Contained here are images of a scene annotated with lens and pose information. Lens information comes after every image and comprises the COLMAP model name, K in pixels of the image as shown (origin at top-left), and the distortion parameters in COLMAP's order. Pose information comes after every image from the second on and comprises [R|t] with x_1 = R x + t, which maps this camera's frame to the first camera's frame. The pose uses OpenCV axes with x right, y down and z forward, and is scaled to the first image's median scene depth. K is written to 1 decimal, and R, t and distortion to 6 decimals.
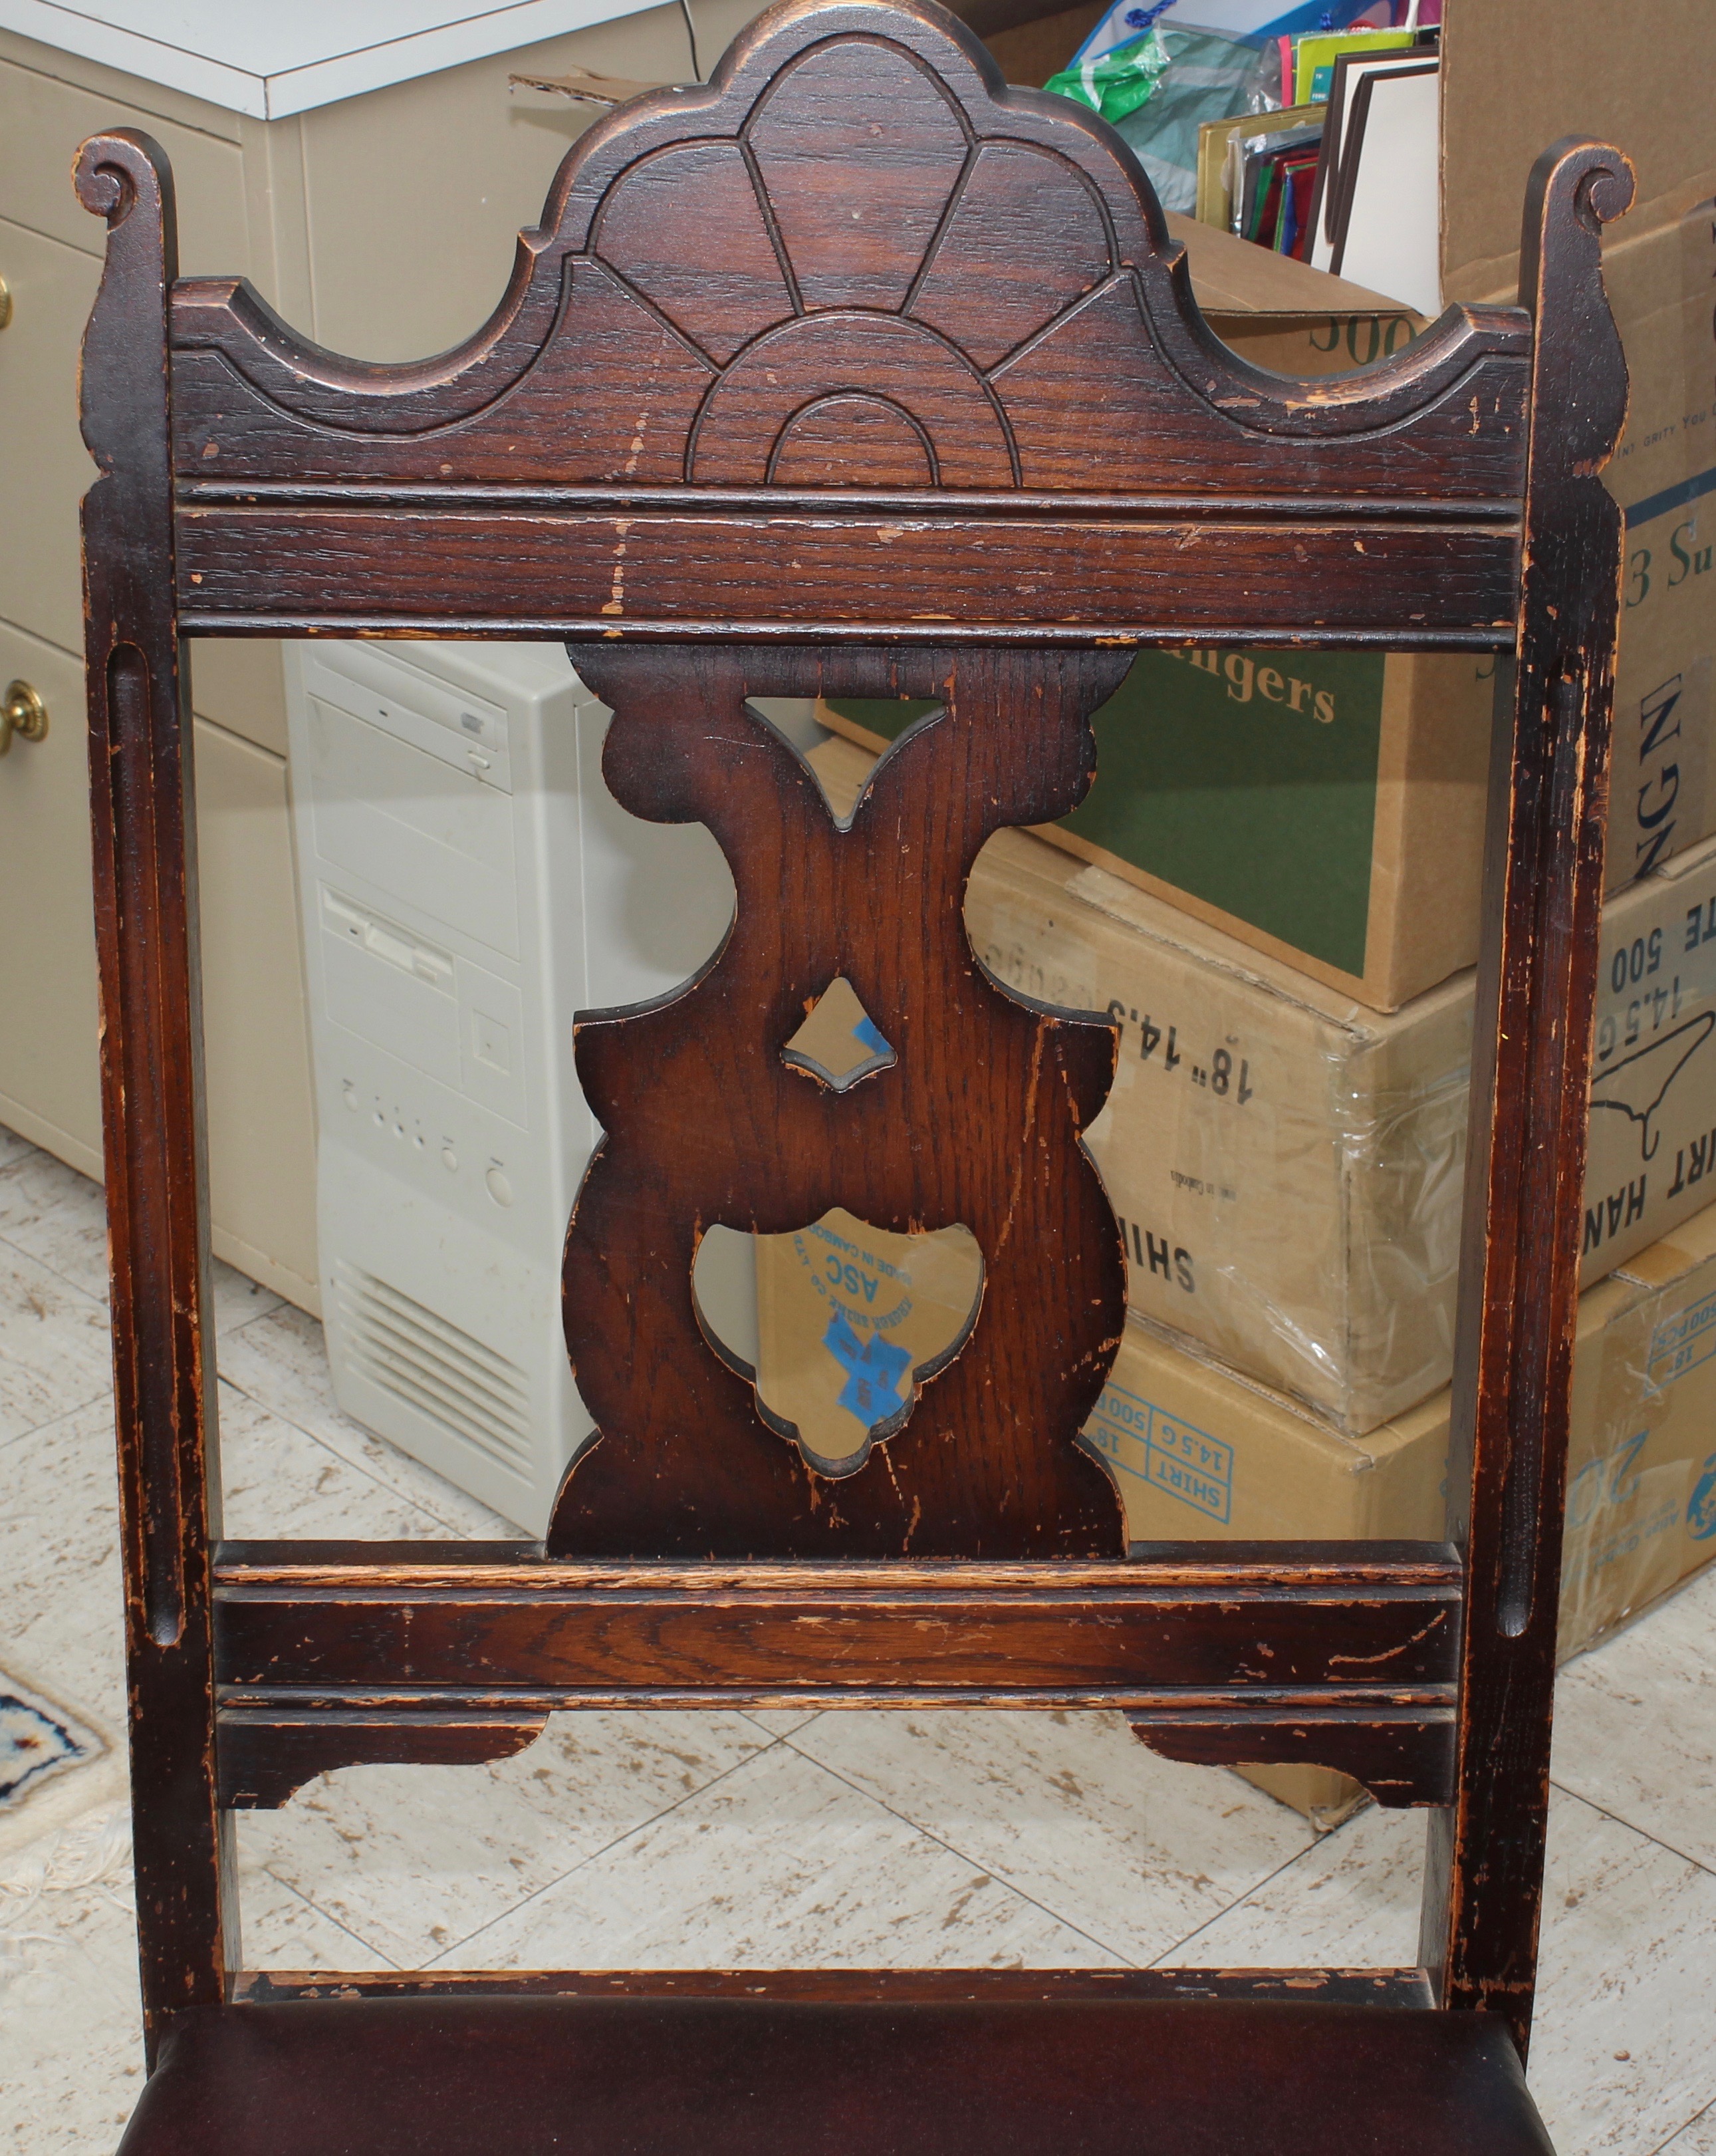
lens RADIAL K [[4414.3, 0, 903.5], [0, 4414.3, 1027.9], [0, 0, 1]] dist [-0.067022, -0.136518]
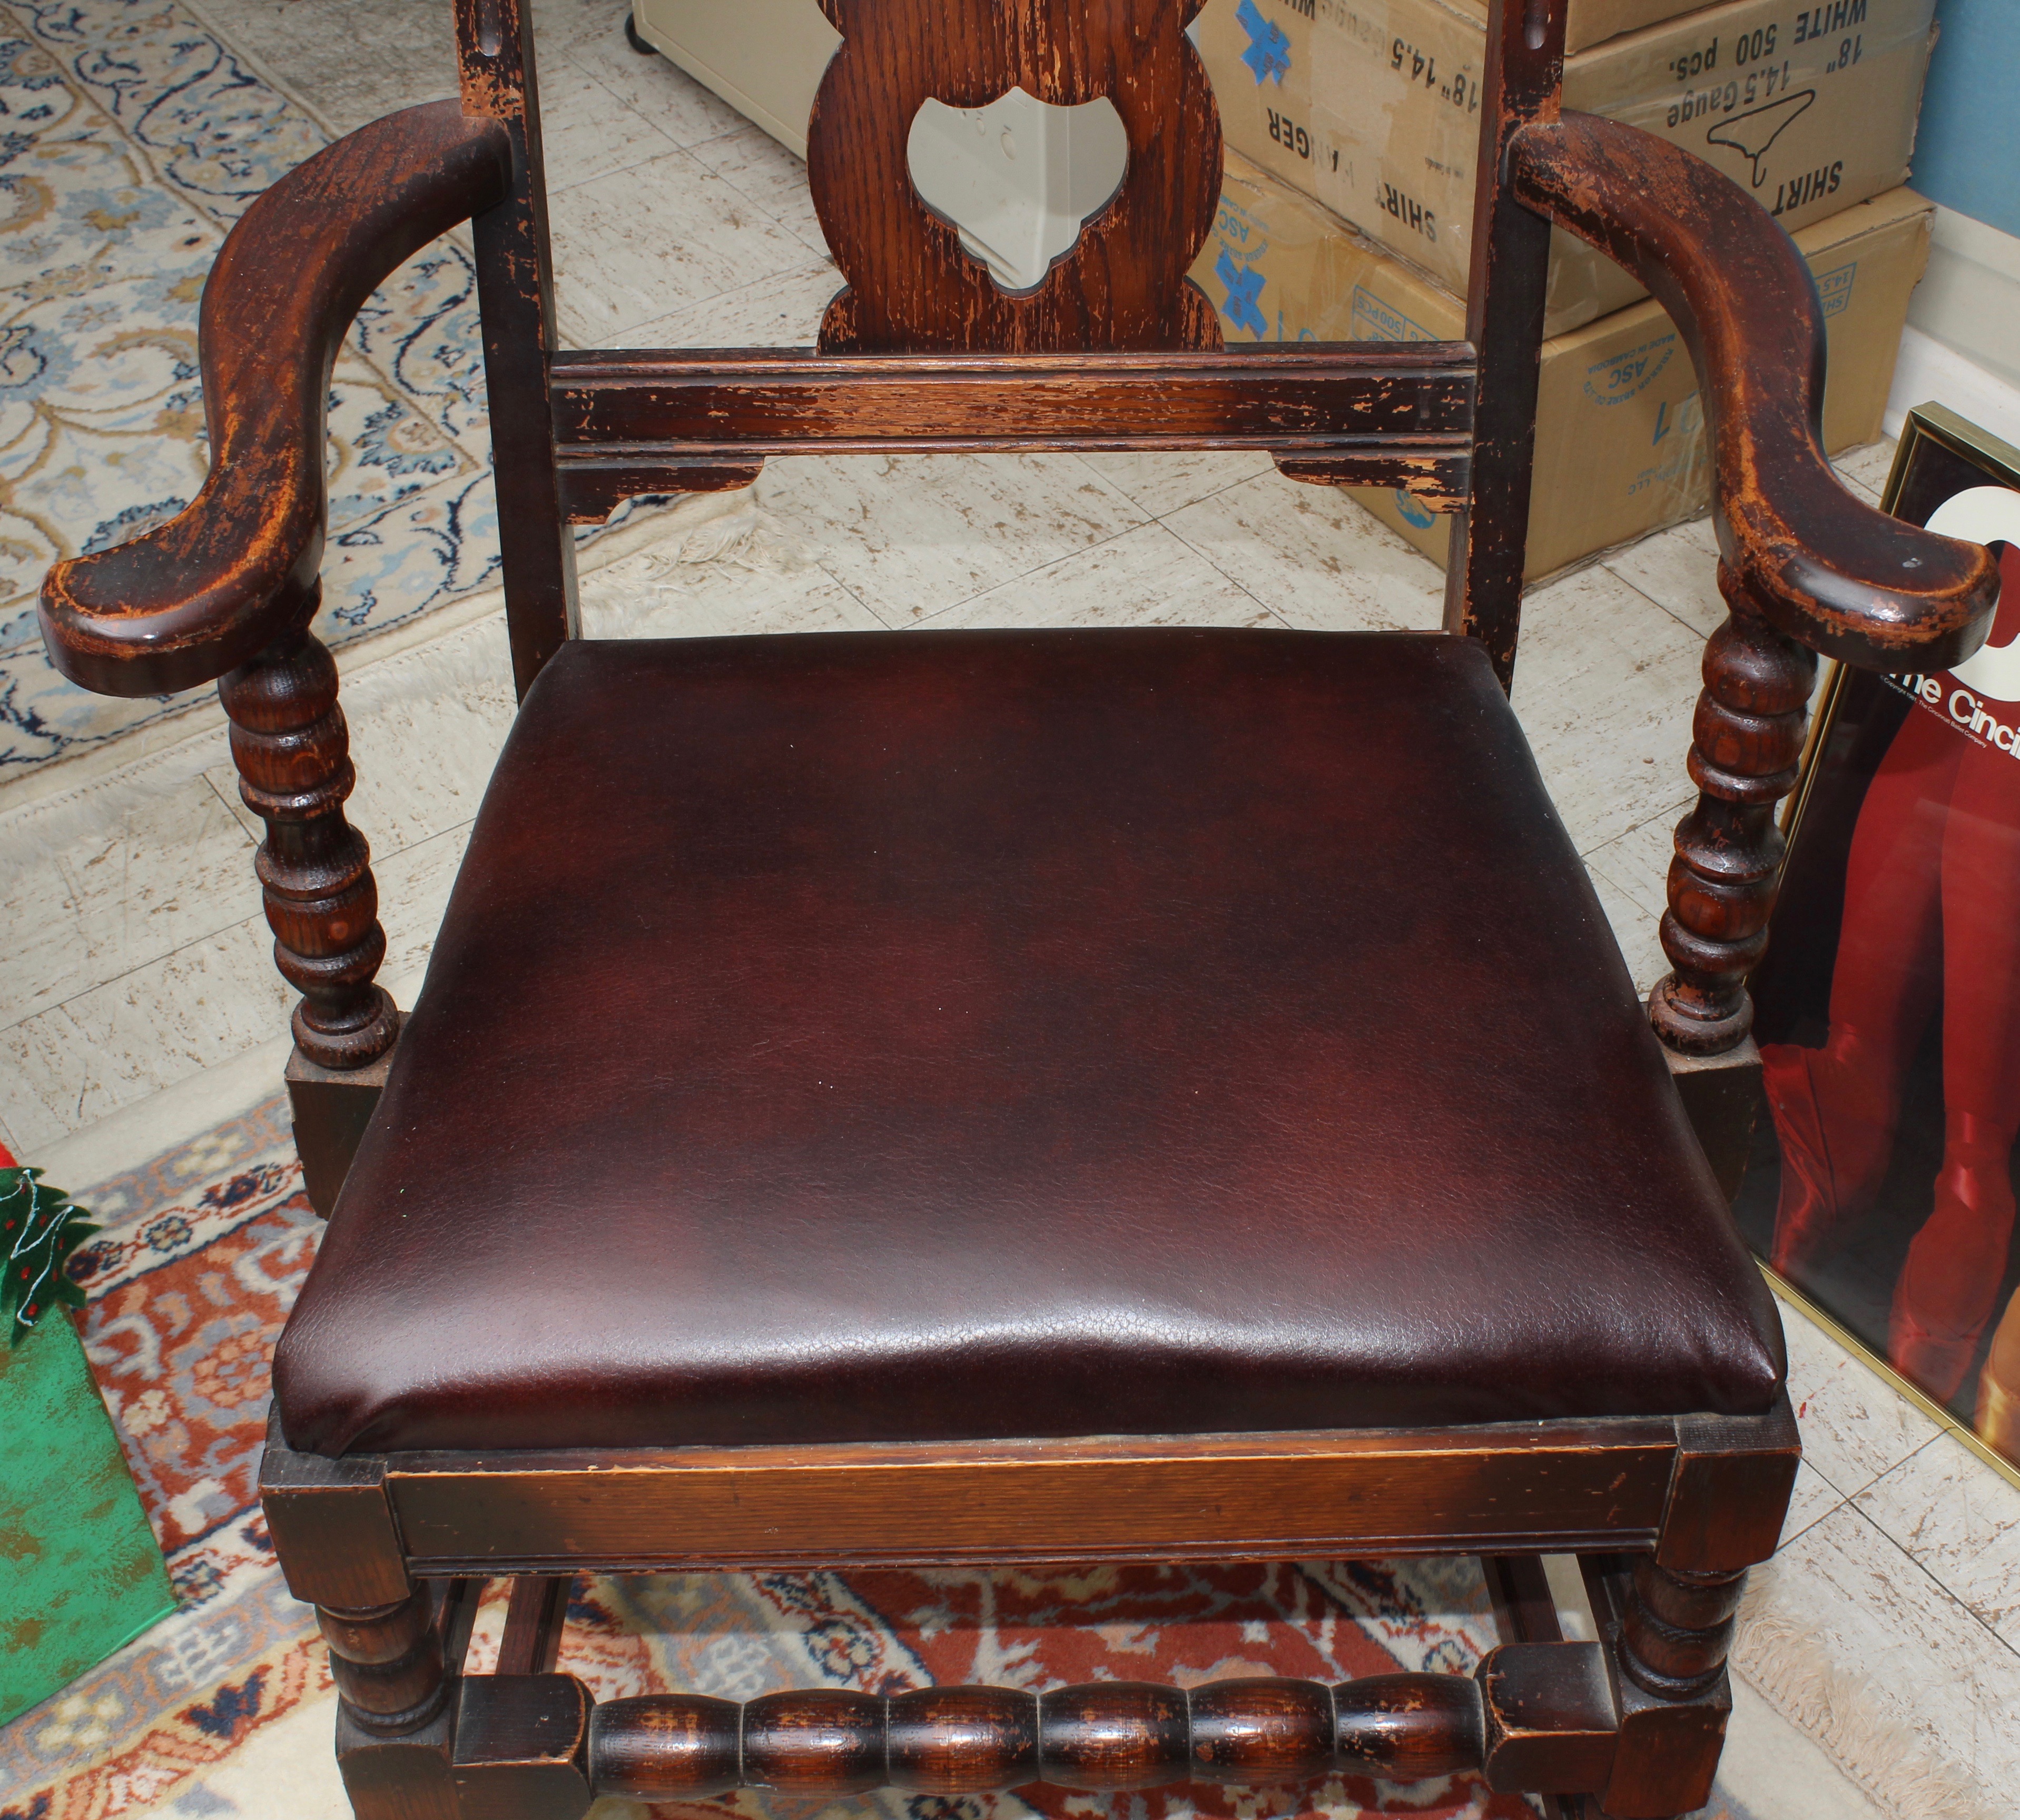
lens RADIAL K [[3032.2, 0, 1096.3], [0, 3032.2, 911.1], [0, 0, 1]] dist [-0.141749, 0.257509]
pose [[0.985841, 0.114970, -0.122064, 0.103332], [-0.084774, 0.969786, 0.228756, 0.056065], [0.144676, -0.215169, 0.965801, -0.067638]]
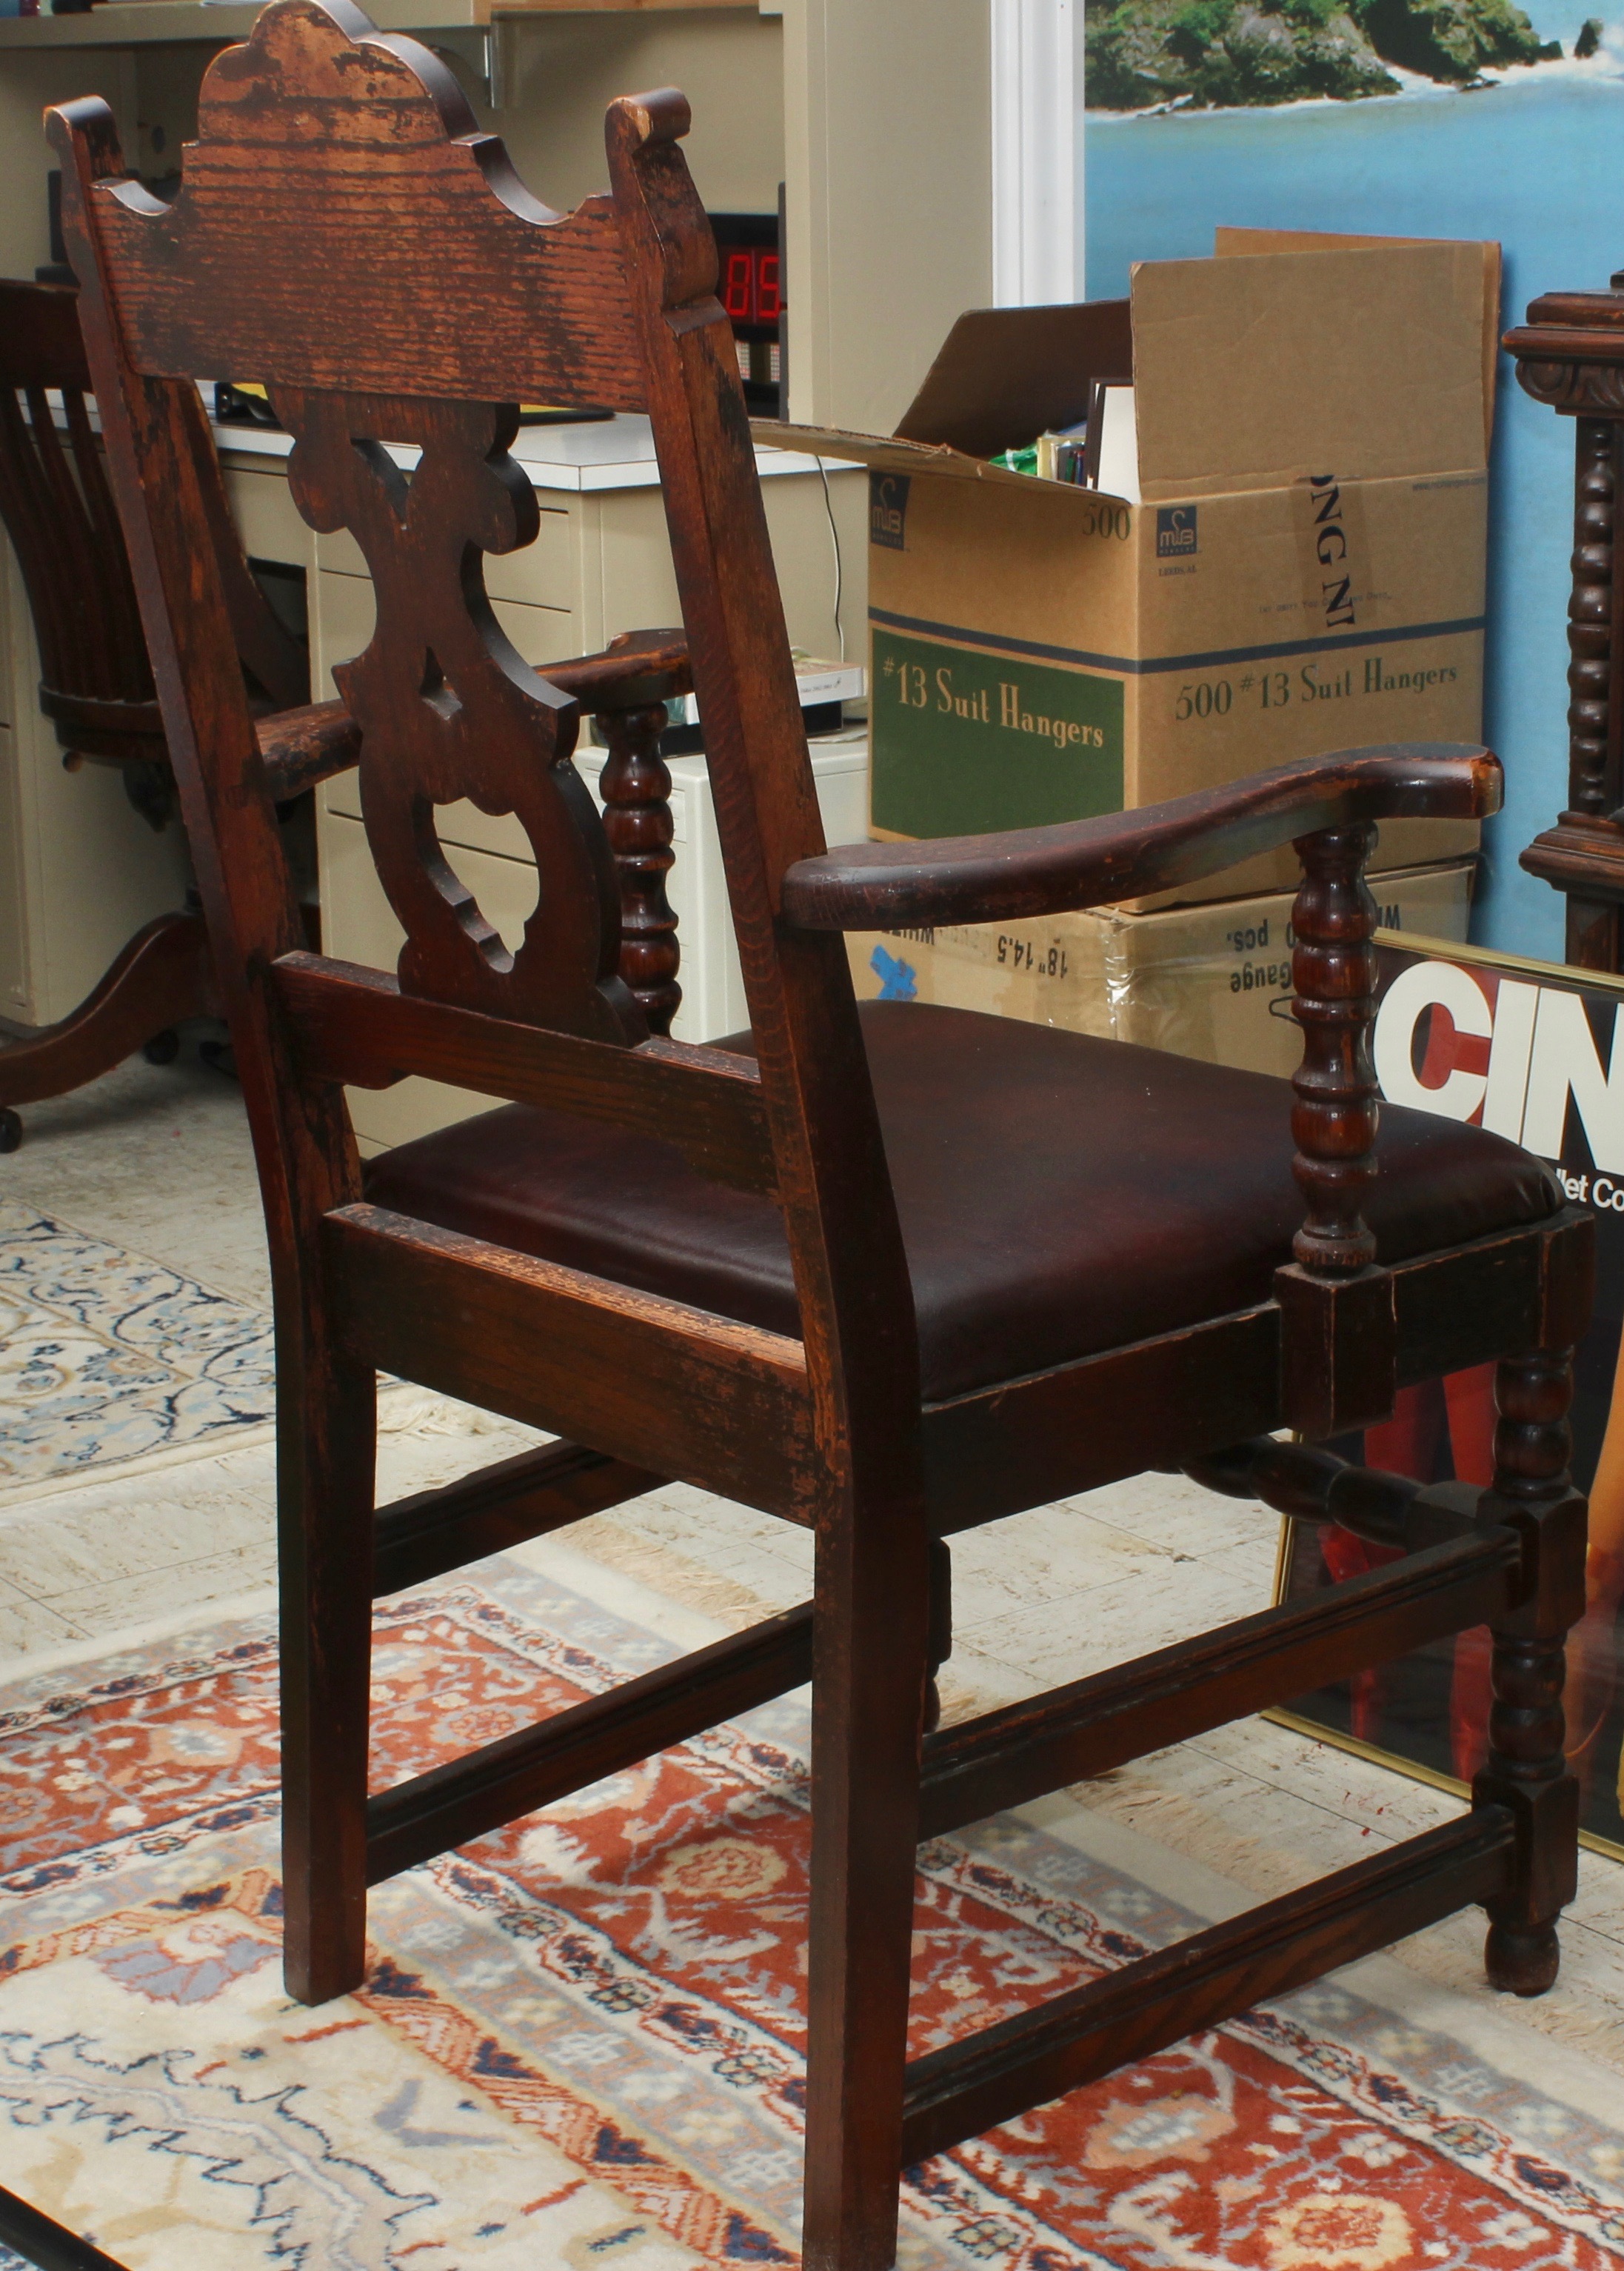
lens RADIAL K [[4072.8, 0, 812.0], [0, 4072.8, 1135.5], [0, 0, 1]] dist [-0.130961, 0.312898]
pose [[0.987254, 0.023322, -0.157434, 0.229621], [-0.065524, 0.961040, -0.268532, 0.511285], [0.145038, 0.275425, 0.950318, -0.552037]]
